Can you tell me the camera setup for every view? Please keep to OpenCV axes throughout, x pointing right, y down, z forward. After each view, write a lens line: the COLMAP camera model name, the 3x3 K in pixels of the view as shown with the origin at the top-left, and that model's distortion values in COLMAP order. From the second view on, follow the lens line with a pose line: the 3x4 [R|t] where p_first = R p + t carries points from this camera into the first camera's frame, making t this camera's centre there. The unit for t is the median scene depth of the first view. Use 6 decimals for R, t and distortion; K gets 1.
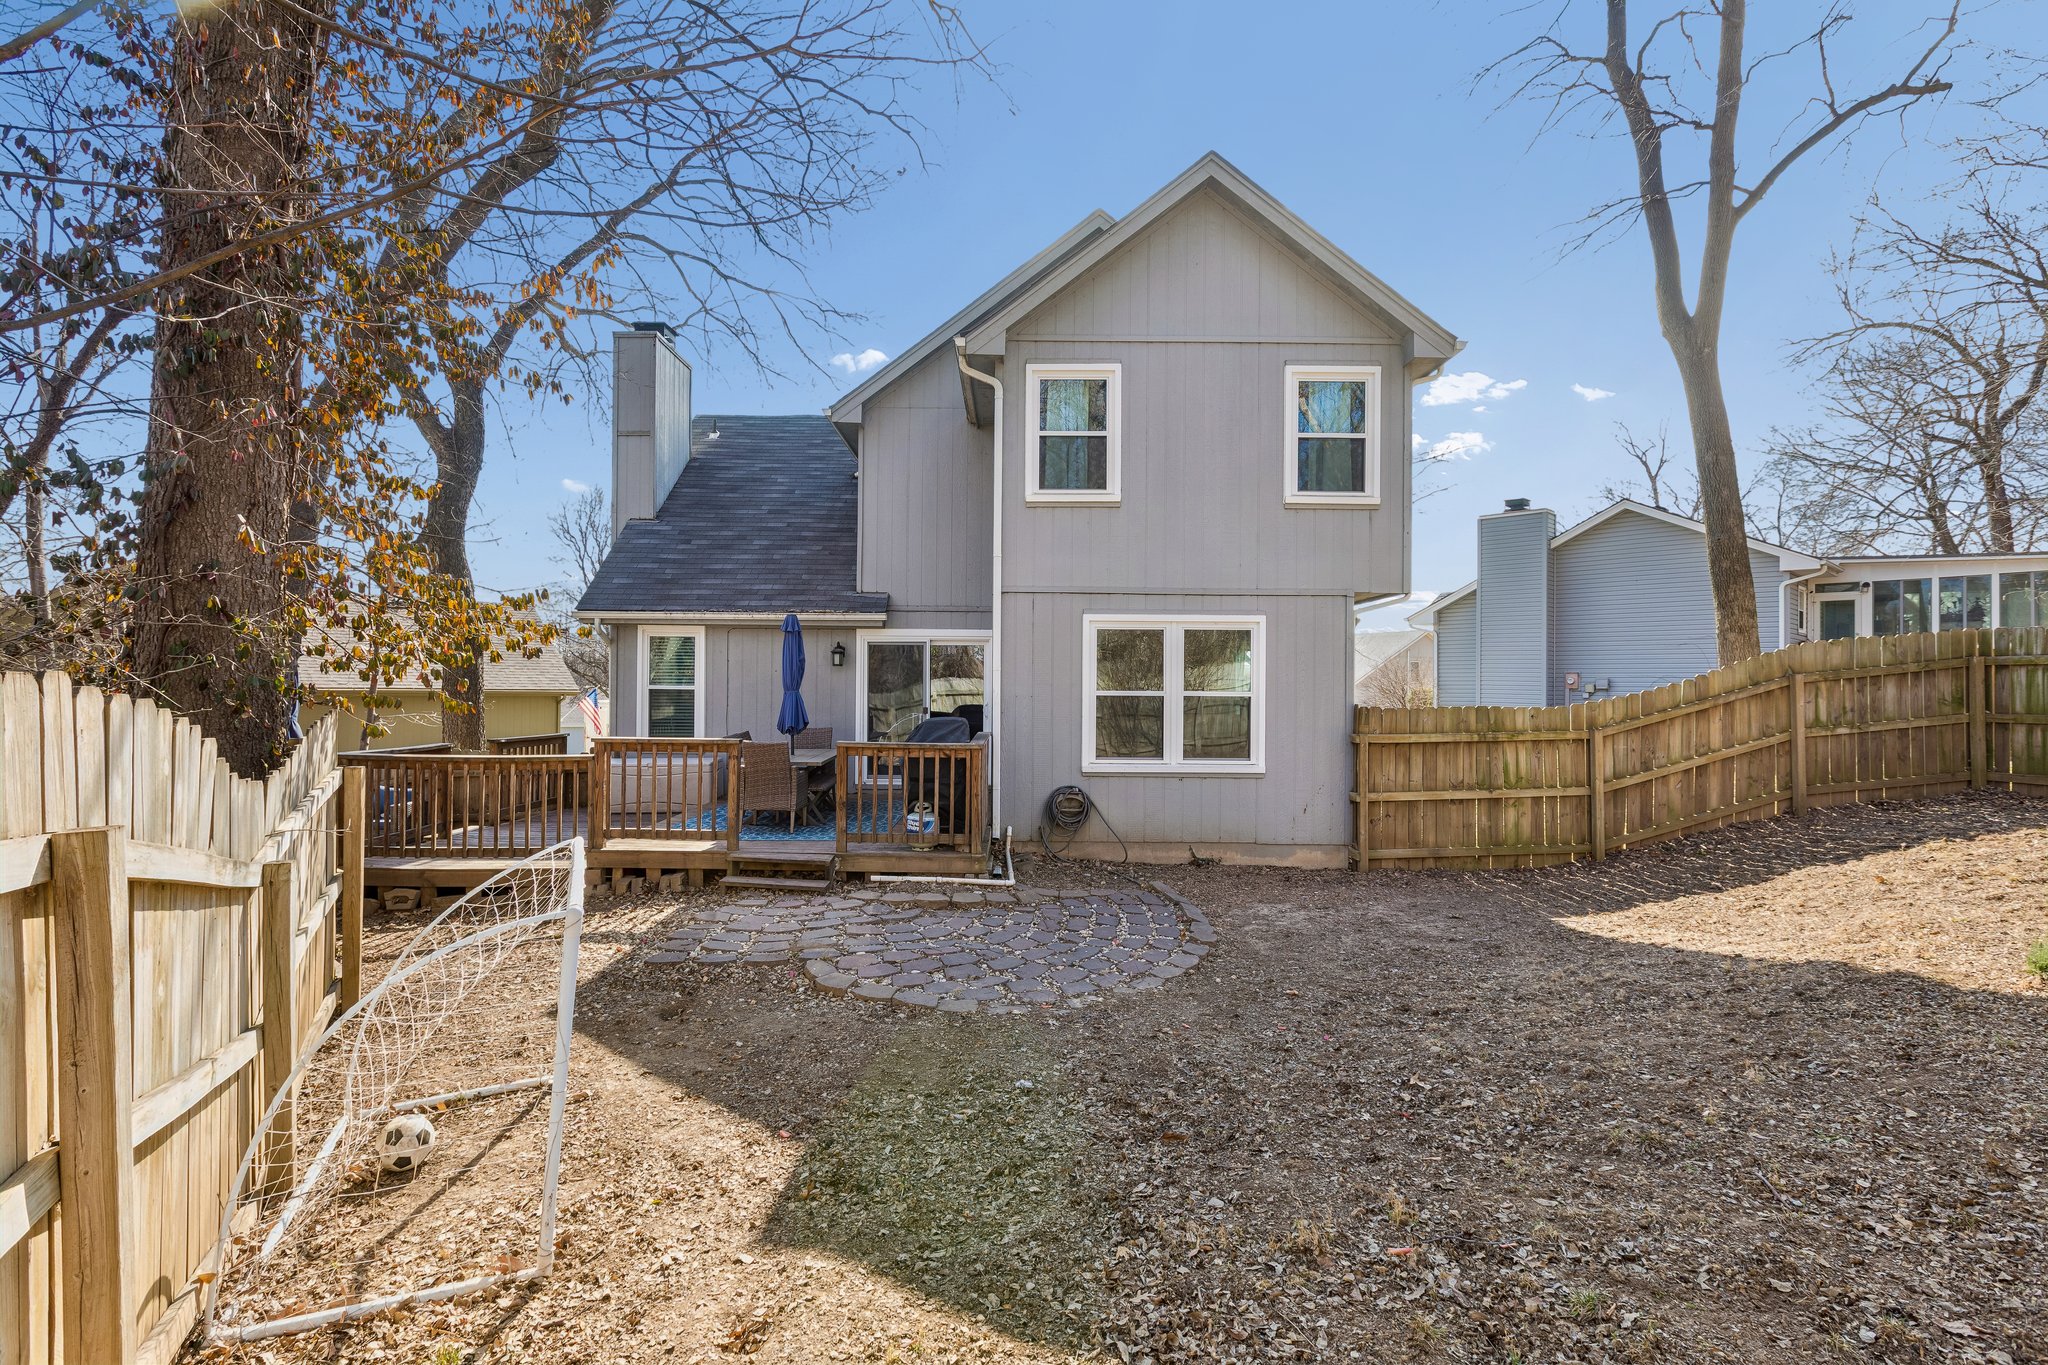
lens RADIAL K [[979.4, 0, 1024.0], [0, 979.4, 682.5], [0, 0, 1]] dist [0.012904, 0.000505]
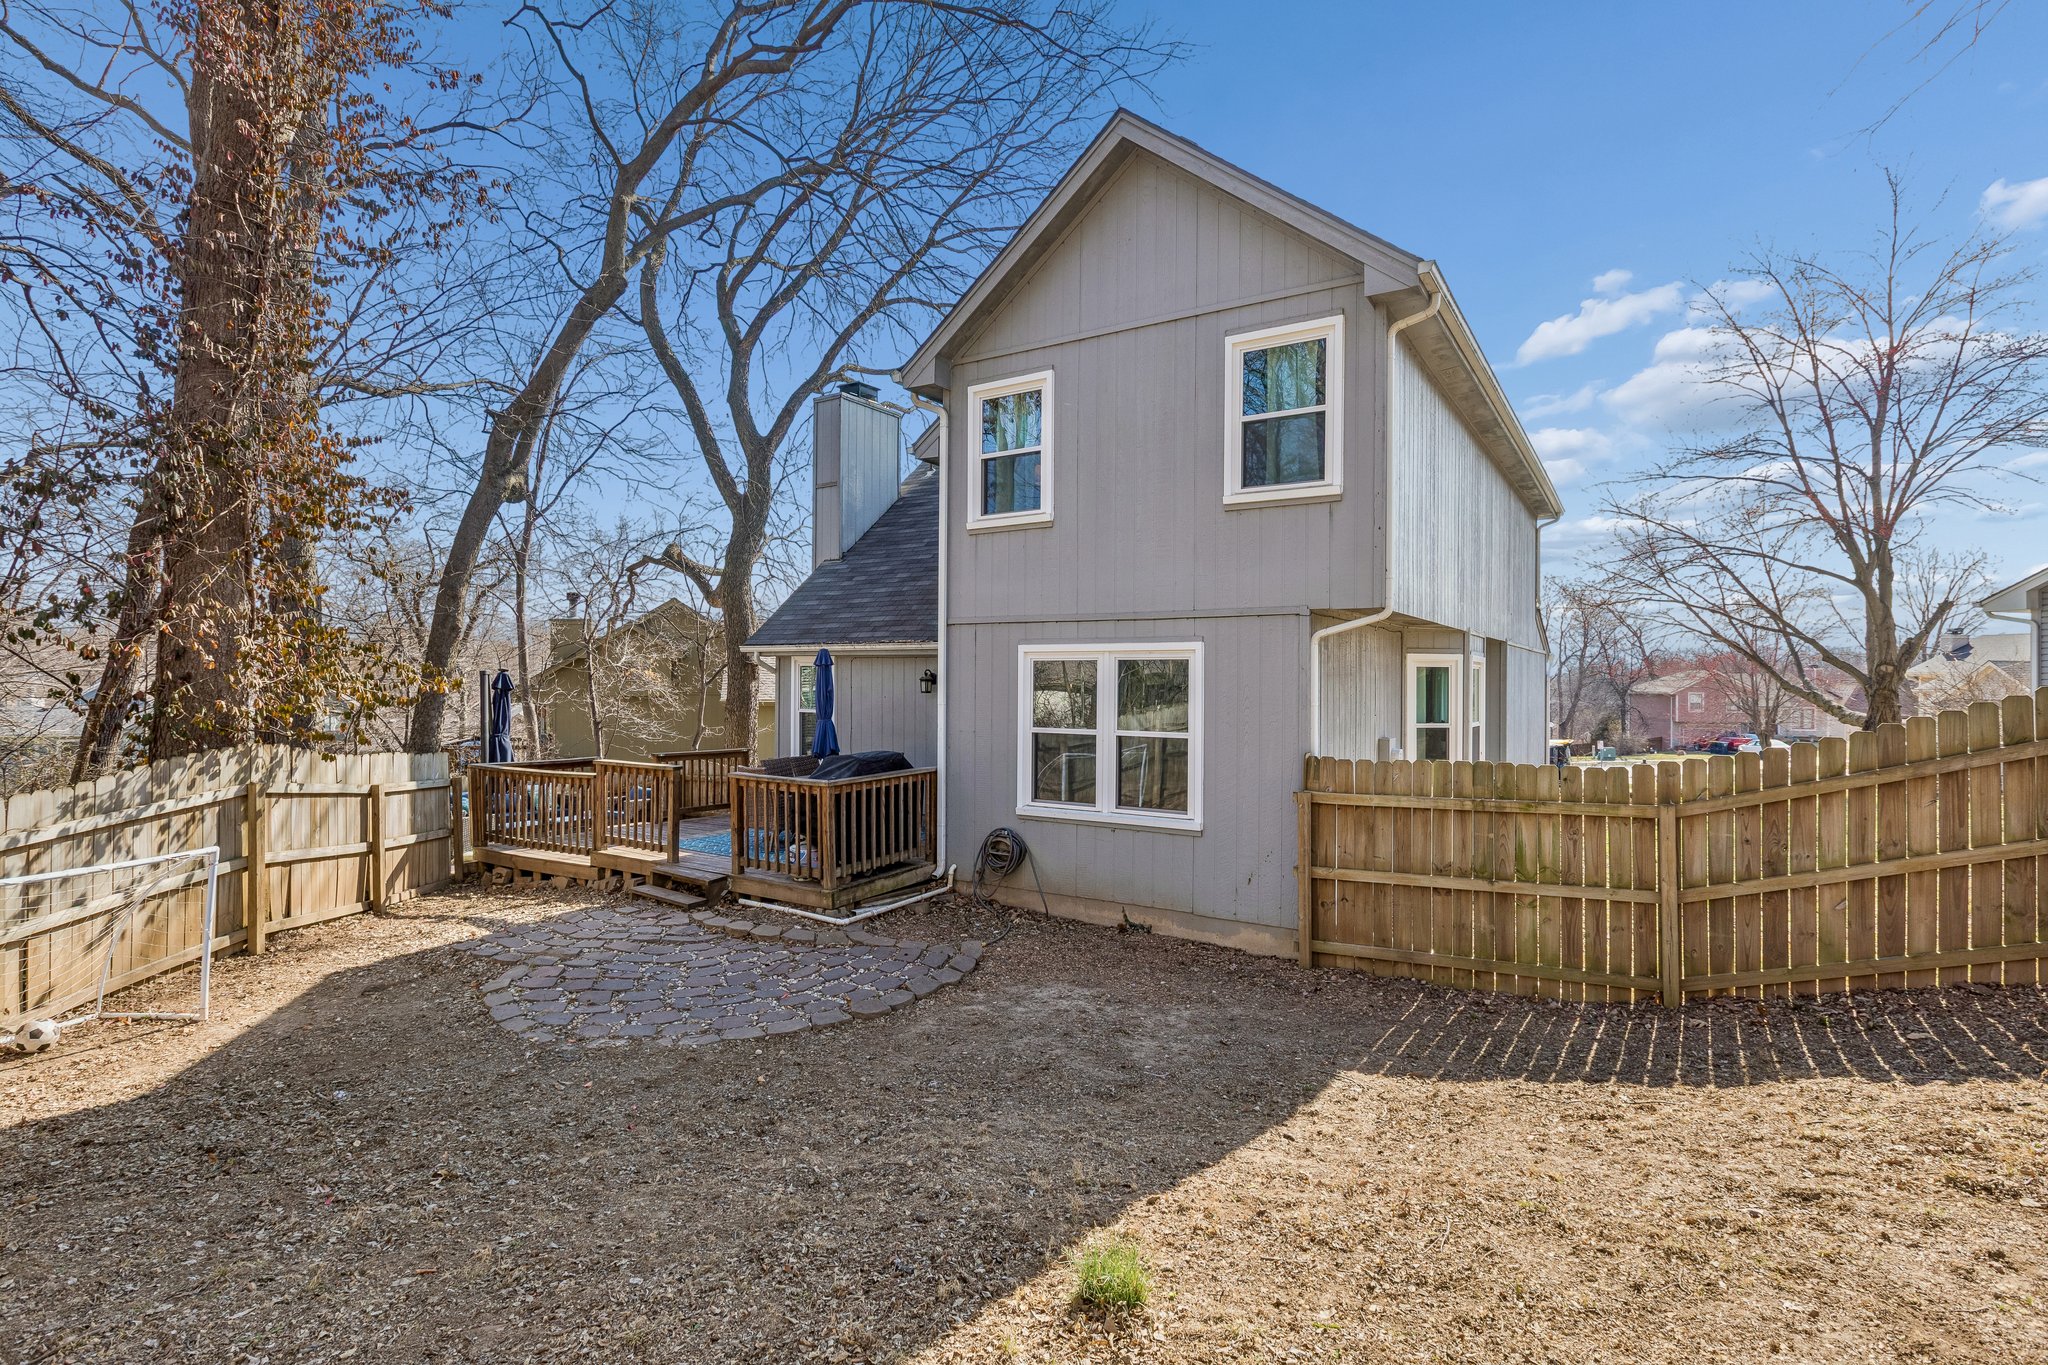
lens RADIAL K [[1009.6, 0, 1024.0], [0, 1009.6, 682.5], [0, 0, 1]] dist [0.004648, -0.000538]
pose [[0.831347, -0.001406, -0.555752, 0.597780], [0.002327, 0.999997, 0.000951, -0.034981], [0.555749, -0.002083, 0.831348, 0.203270]]
